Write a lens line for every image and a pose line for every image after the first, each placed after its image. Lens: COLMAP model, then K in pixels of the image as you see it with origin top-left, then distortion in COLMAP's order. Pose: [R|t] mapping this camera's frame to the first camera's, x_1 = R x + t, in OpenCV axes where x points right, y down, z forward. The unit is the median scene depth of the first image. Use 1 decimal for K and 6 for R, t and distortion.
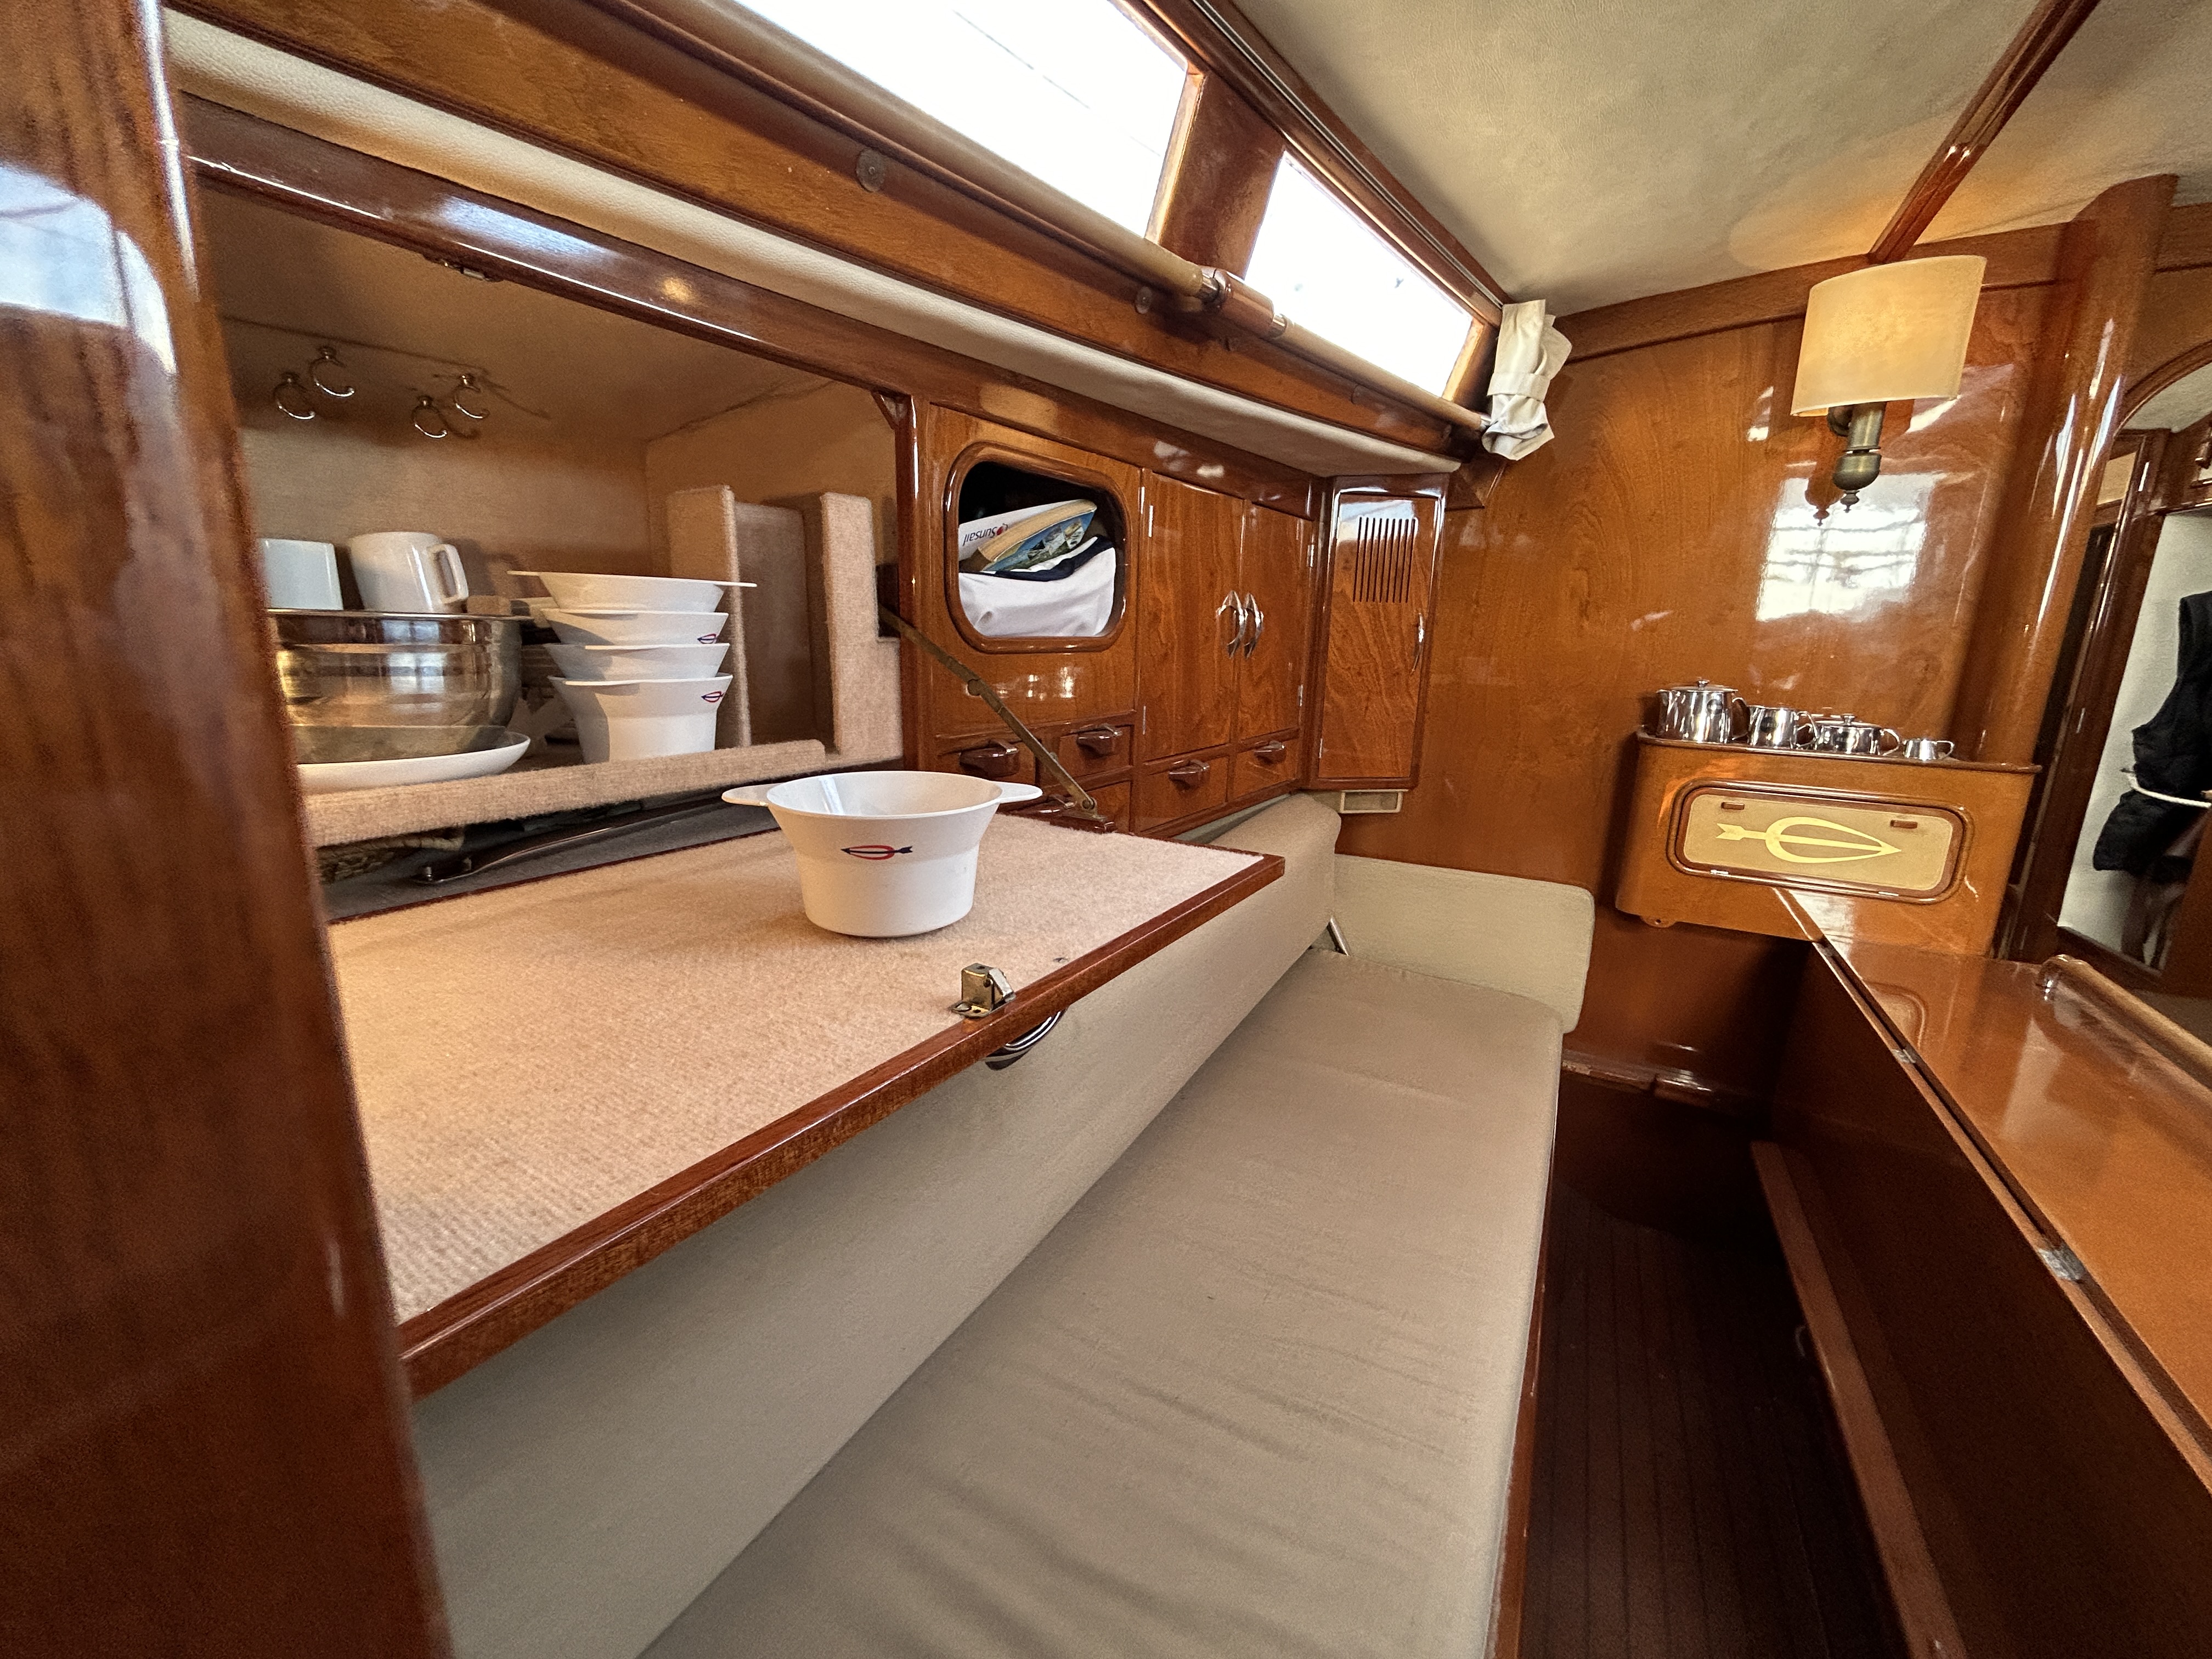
lens RADIAL K [[907.2, 0, 1103.5], [0, 907.2, 835.9], [0, 0, 1]] dist [-0.000725, 0.000394]
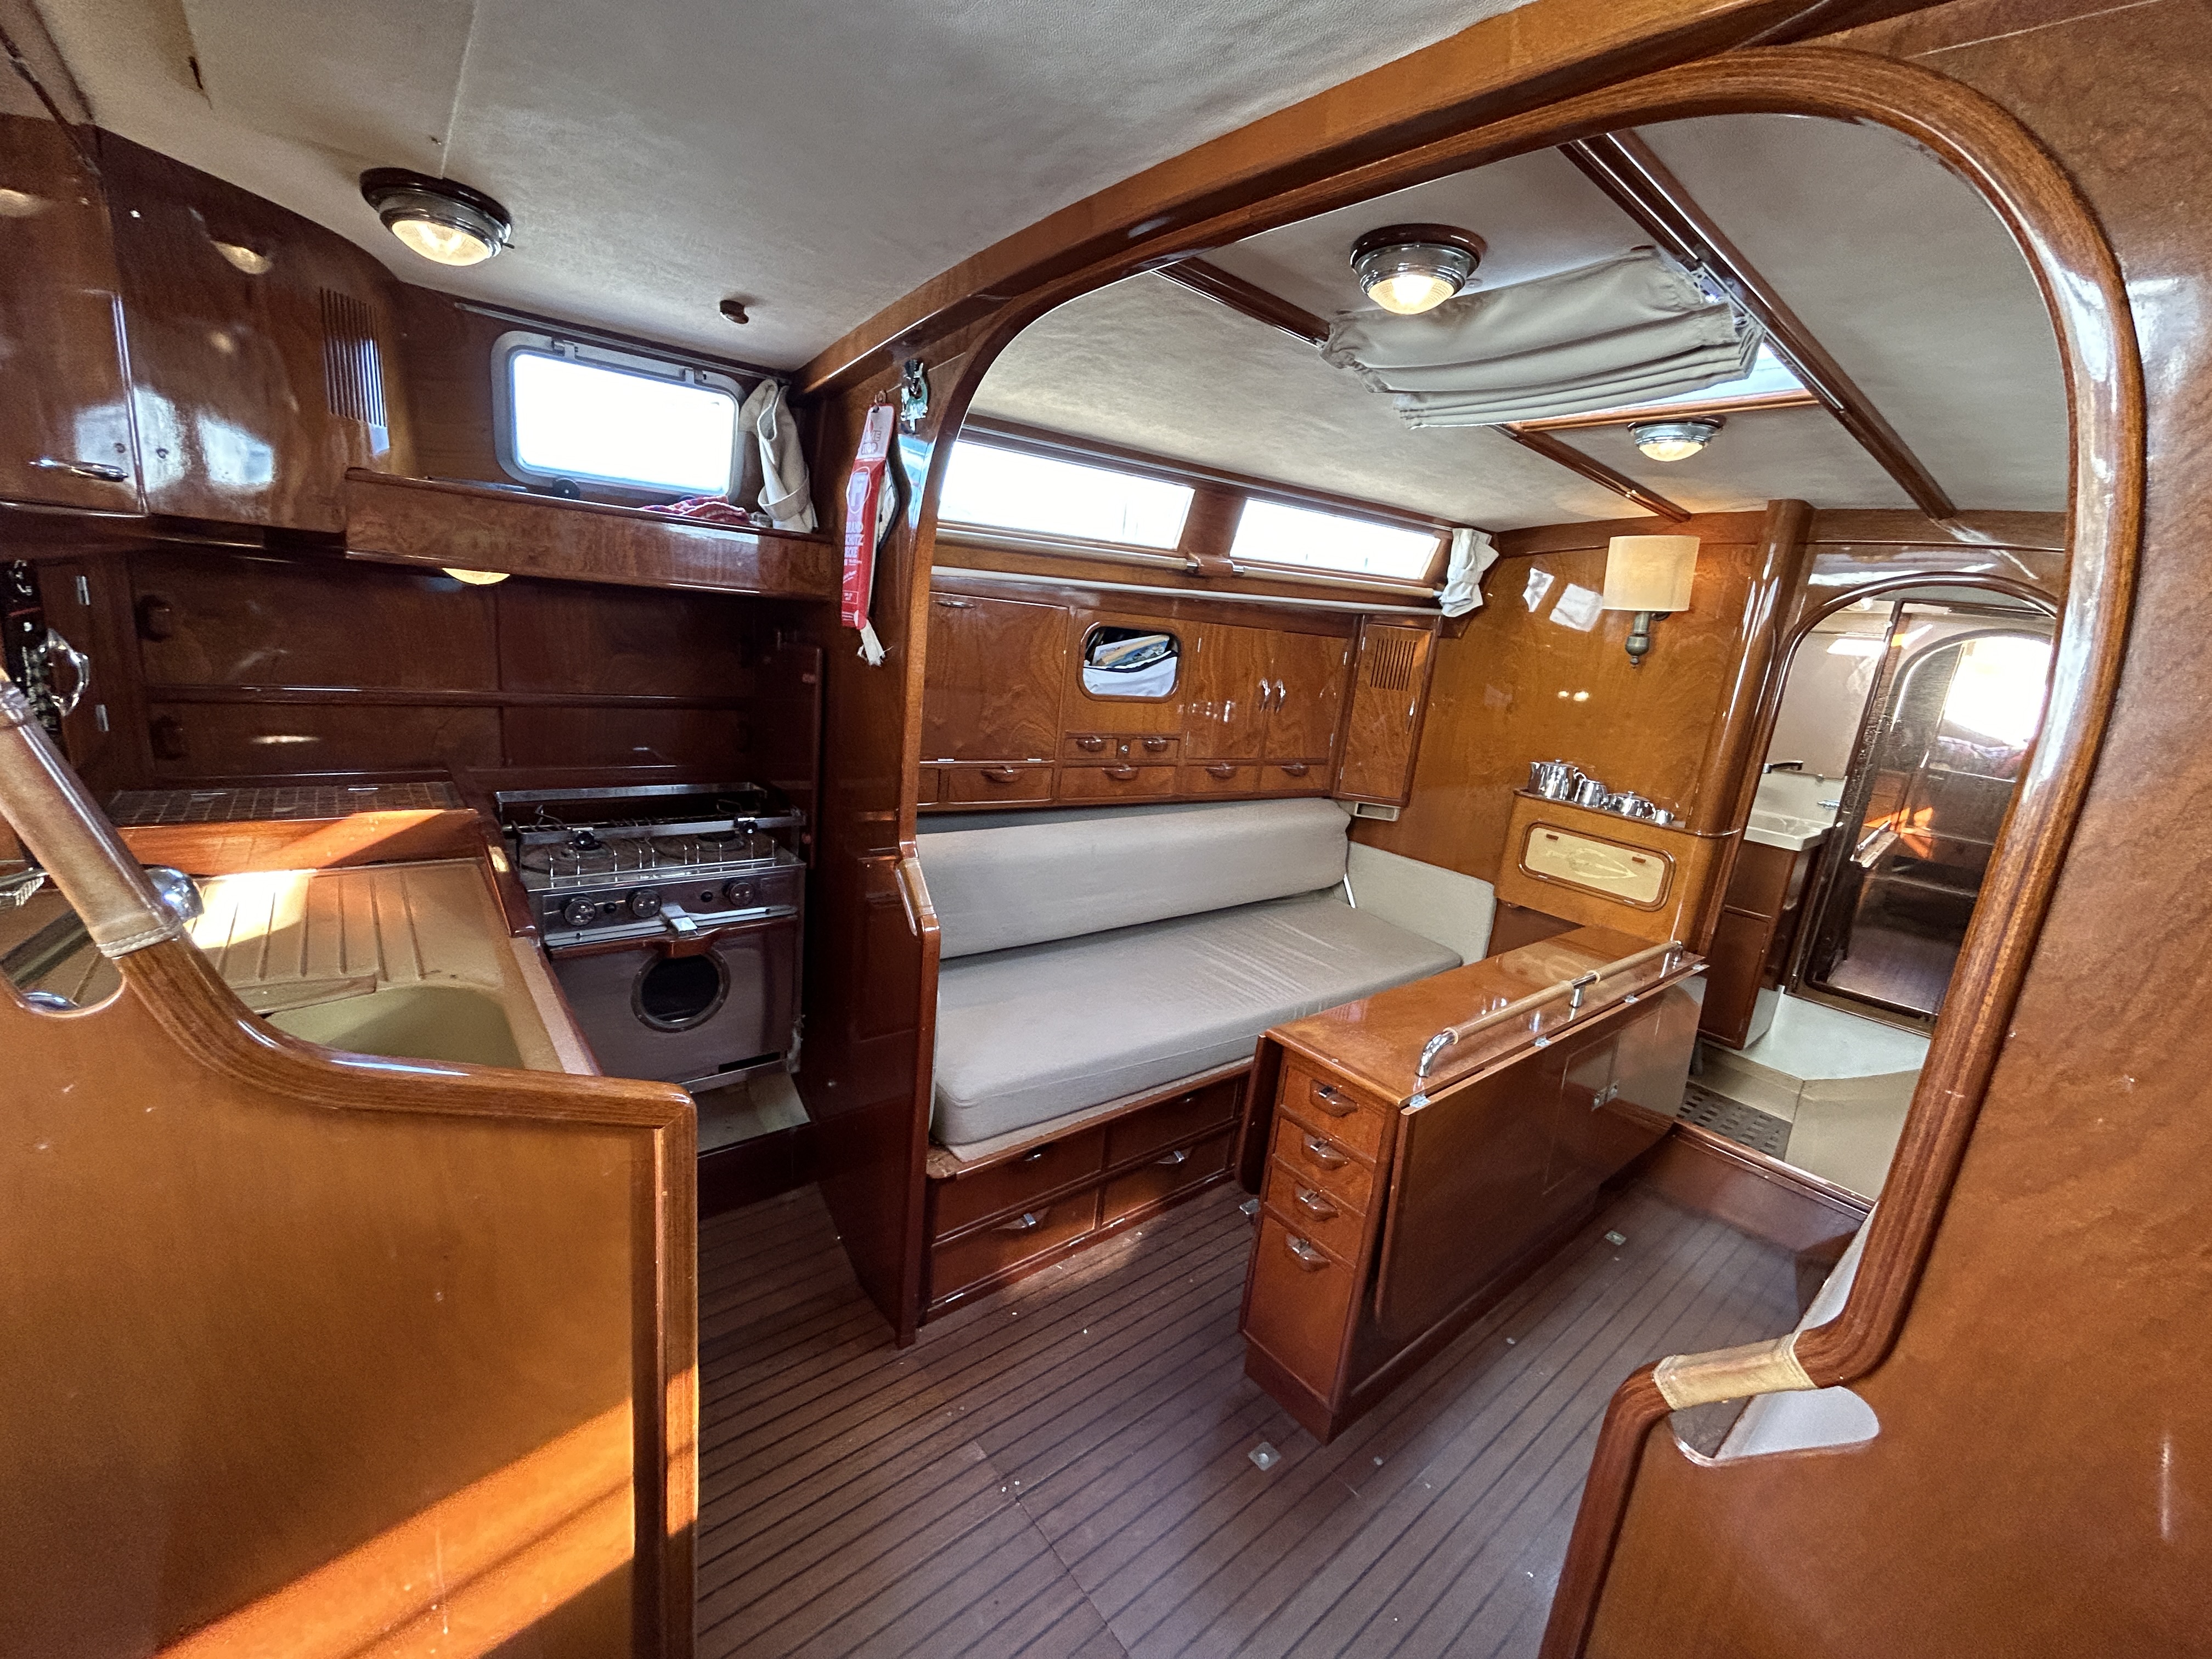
lens RADIAL K [[894.0, 0, 1106.0], [0, 894.0, 829.5], [0, 0, 1]] dist [0.002844, 0.000553]
pose [[0.922447, 0.159150, -0.351800, 0.510230], [-0.167170, 0.985898, 0.007675, 0.075349], [0.348060, 0.051731, 0.936044, -0.784404]]
